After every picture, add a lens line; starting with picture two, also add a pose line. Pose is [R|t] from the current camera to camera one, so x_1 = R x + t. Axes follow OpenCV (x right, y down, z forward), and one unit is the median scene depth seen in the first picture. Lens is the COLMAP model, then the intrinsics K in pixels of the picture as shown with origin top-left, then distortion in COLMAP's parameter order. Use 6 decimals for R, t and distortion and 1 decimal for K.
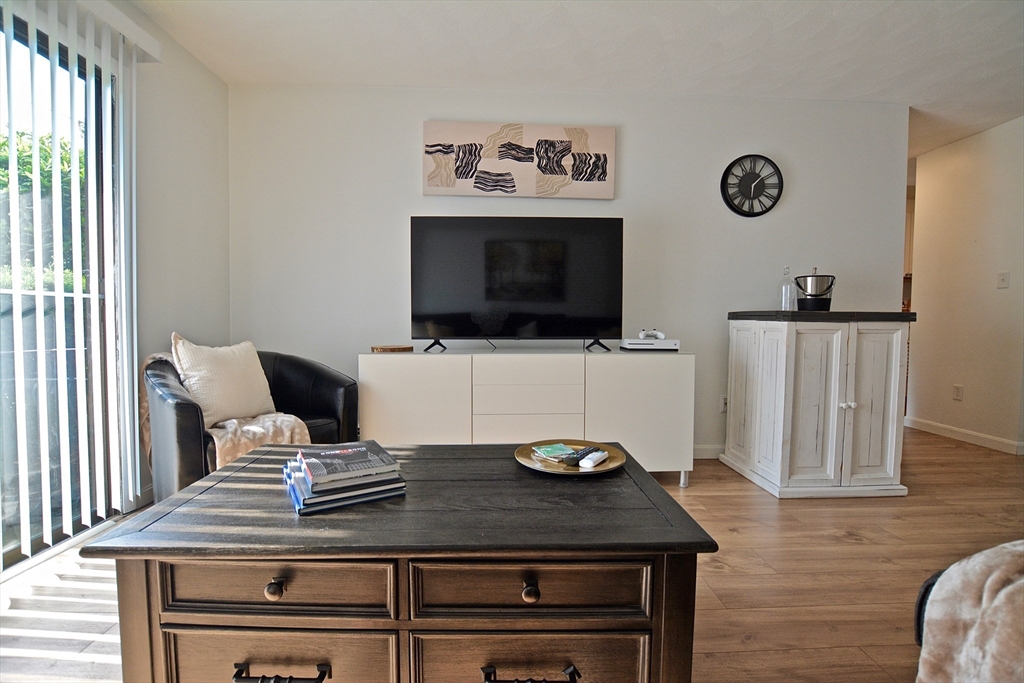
lens RADIAL K [[457.4, 0, 512.4], [0, 457.4, 341.7], [0, 0, 1]] dist [-0.033136, 0.004096]
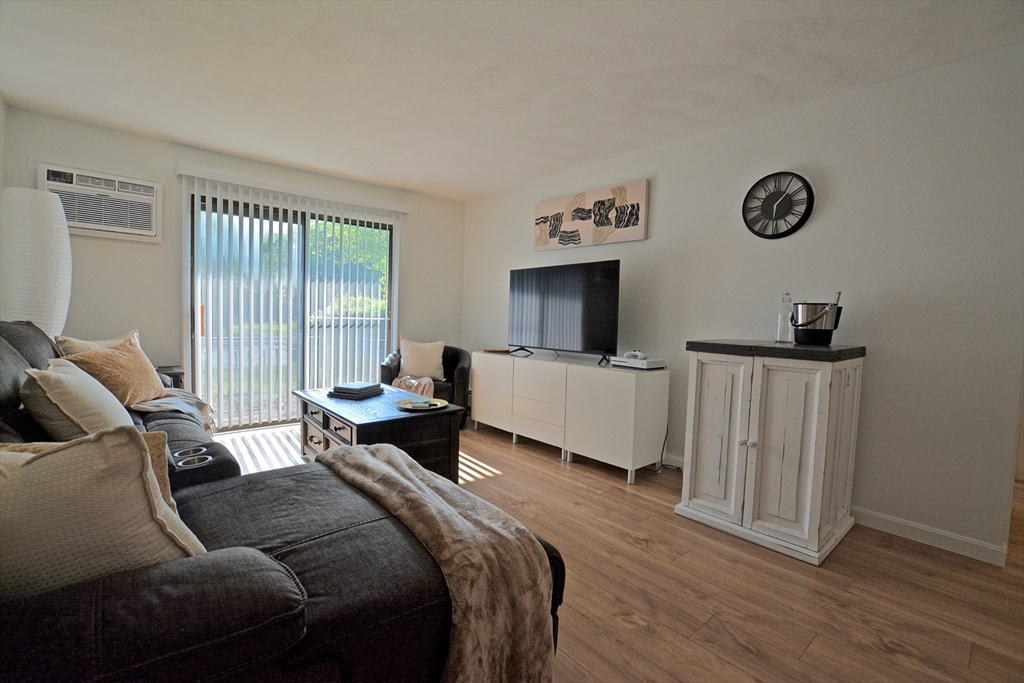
lens RADIAL K [[457.4, 0, 516.5], [0, 457.4, 342.4], [0, 0, 1]] dist [-0.033136, 0.004096]
pose [[0.627255, 0.057960, -0.776654, 0.968785], [-0.065347, 0.997627, 0.021674, -0.049548], [0.776067, 0.037157, 0.629555, 0.003911]]
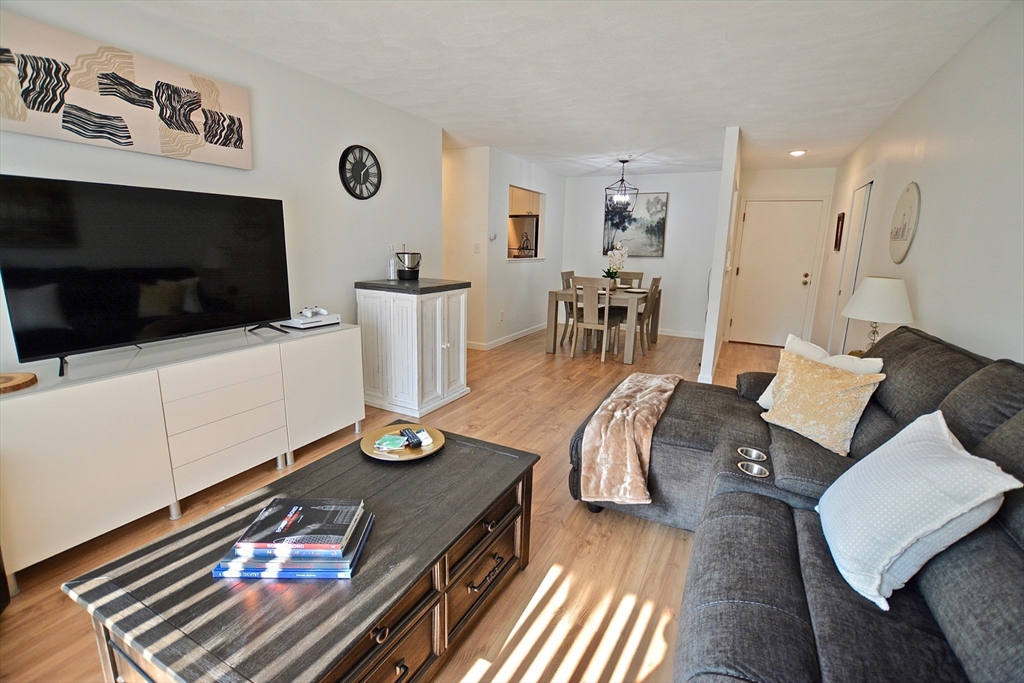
lens RADIAL K [[457.4, 0, 513.6], [0, 457.4, 342.5], [0, 0, 1]] dist [-0.033136, 0.004096]
pose [[0.478684, -0.178087, 0.859736, -0.391450], [0.016558, 0.980870, 0.193959, -0.137527], [-0.877831, -0.078610, 0.472476, 0.055228]]
